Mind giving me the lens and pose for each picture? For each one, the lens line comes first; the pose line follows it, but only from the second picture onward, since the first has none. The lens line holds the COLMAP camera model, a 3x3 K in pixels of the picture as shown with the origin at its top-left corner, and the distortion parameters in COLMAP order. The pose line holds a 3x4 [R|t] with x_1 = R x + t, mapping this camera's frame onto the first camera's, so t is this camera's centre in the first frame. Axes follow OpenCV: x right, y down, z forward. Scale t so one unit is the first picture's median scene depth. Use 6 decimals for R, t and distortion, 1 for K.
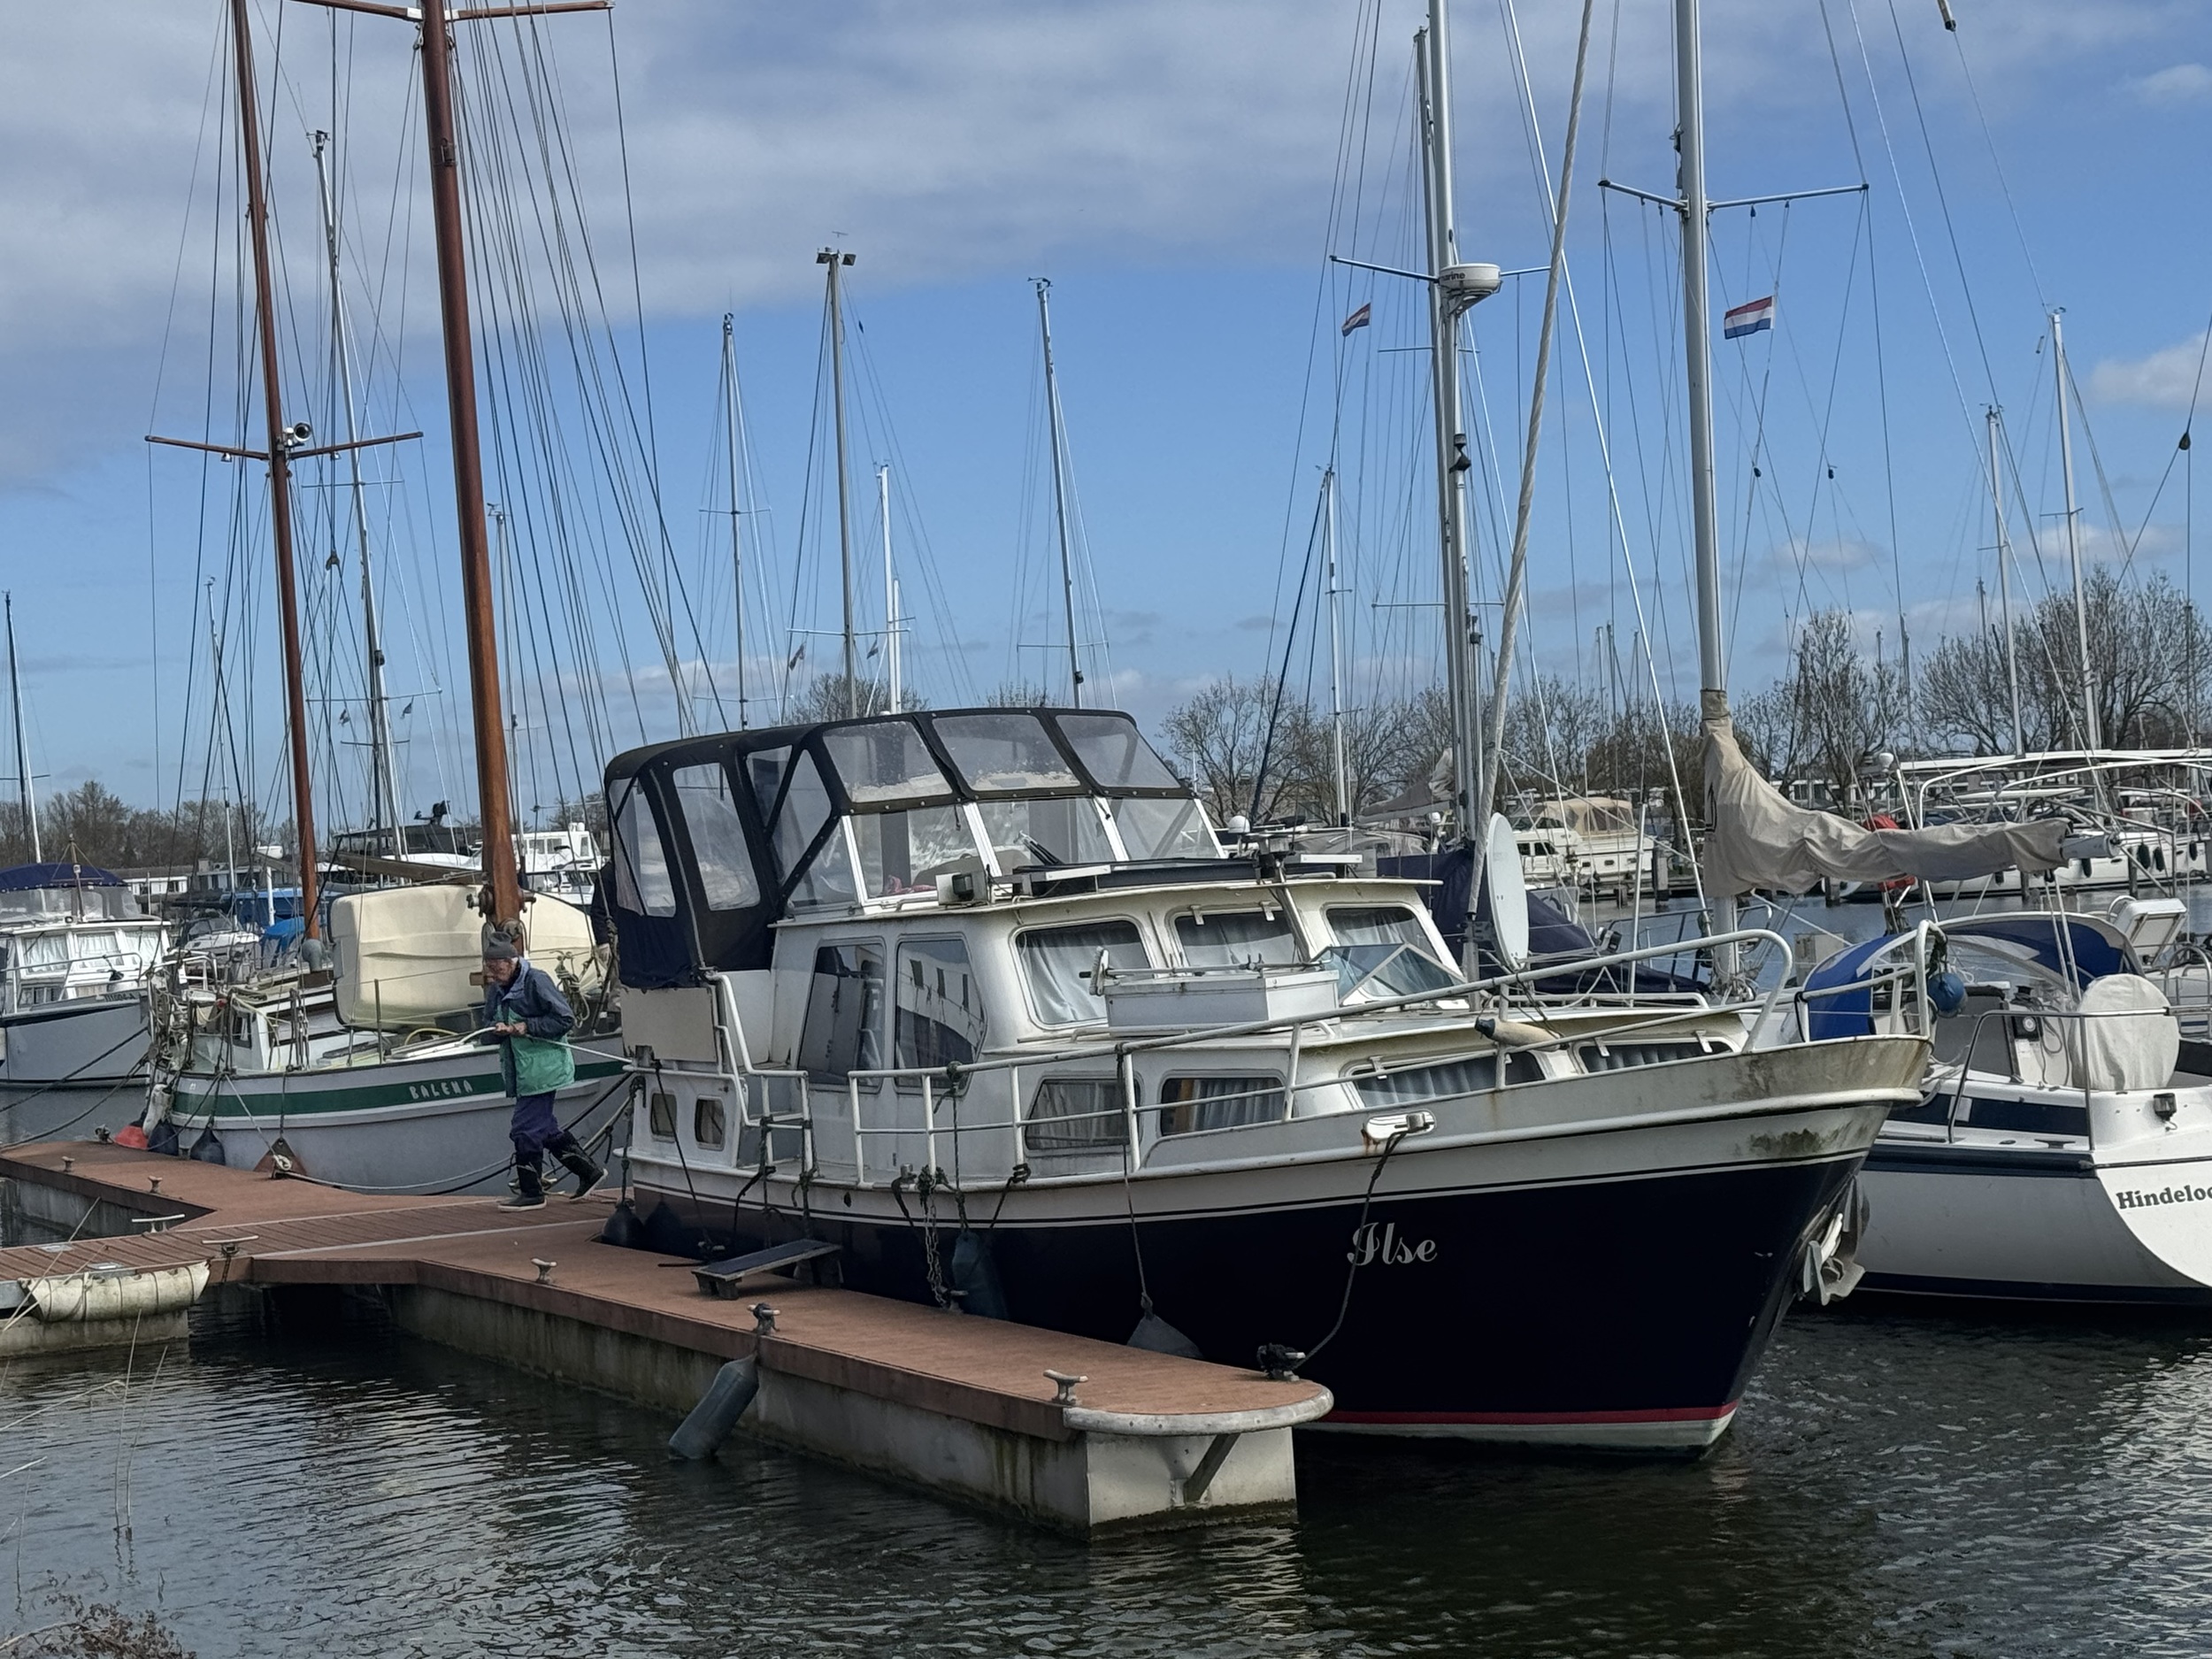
lens RADIAL K [[4067.0, 0, 1105.9], [0, 4067.0, 829.7], [0, 0, 1]] dist [0.013906, 0.000000]
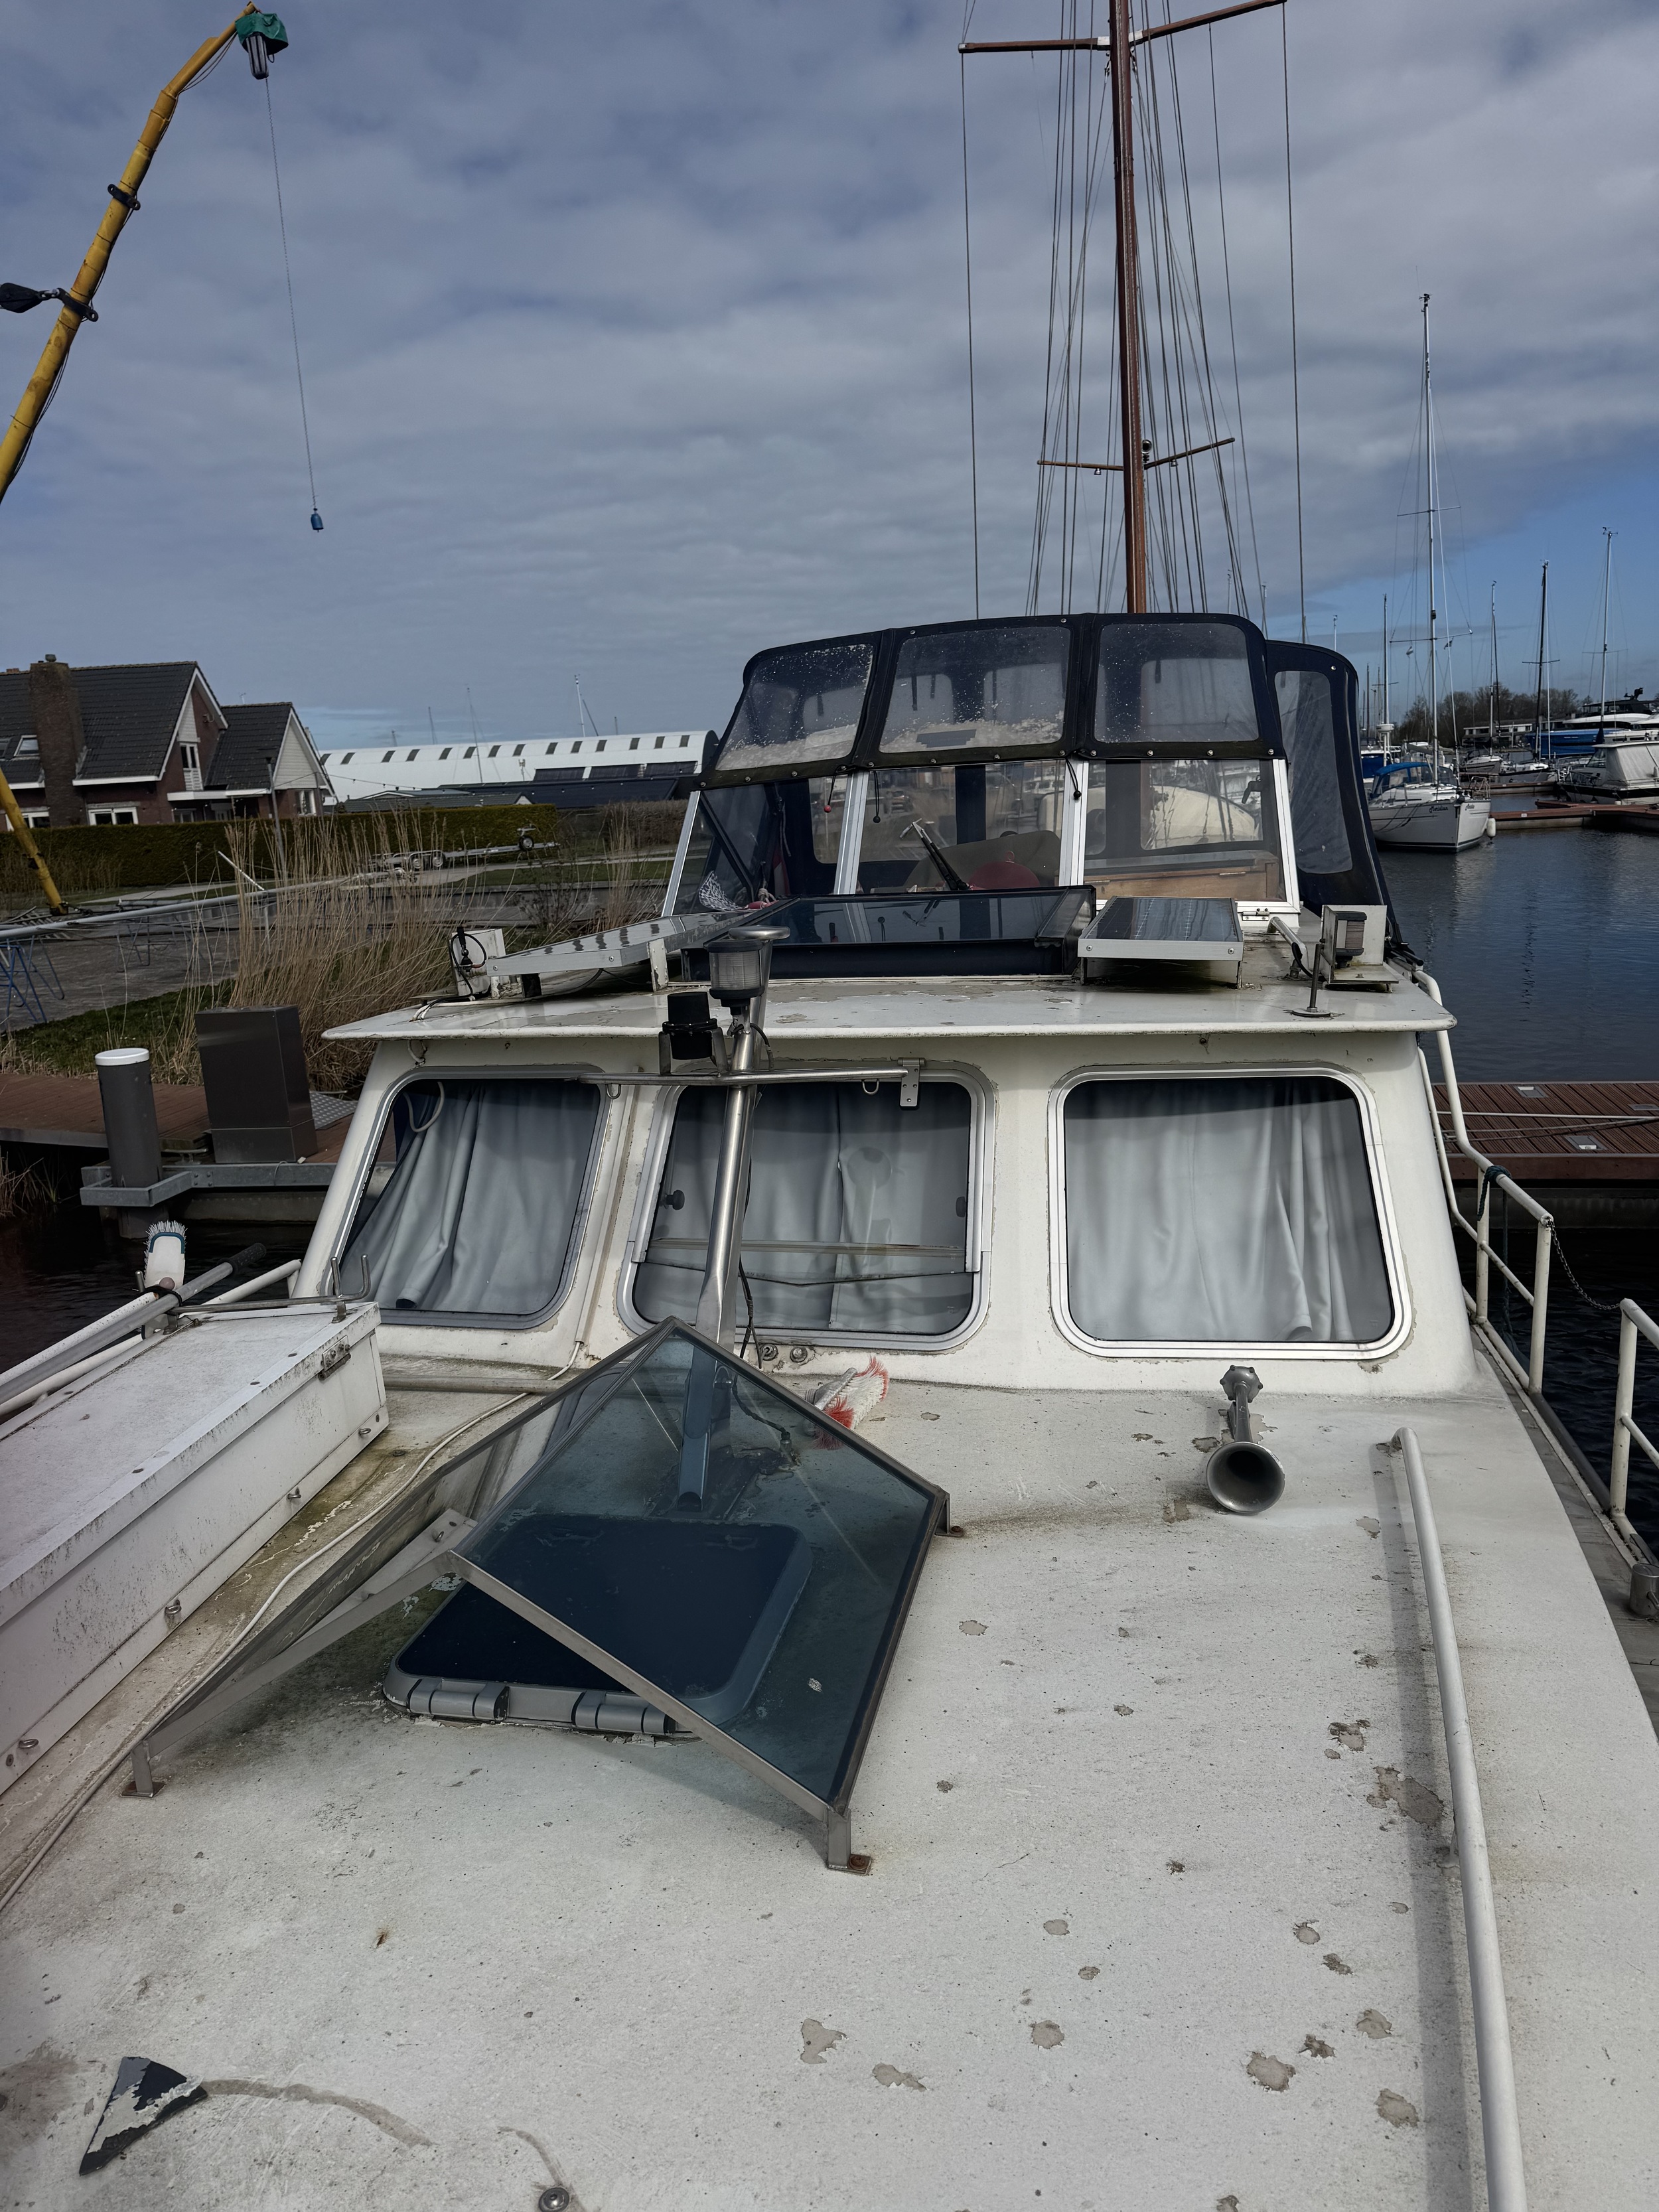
lens RADIAL K [[1553.8, 0, 831.6], [0, 1553.8, 1105.1], [0, 0, 1]] dist [0.002723, -0.001391]
pose [[0.793218, 0.136704, -0.593395, 0.070372], [0.016231, 0.969382, 0.245020, -0.009447], [0.608721, -0.203986, 0.766713, 0.468488]]
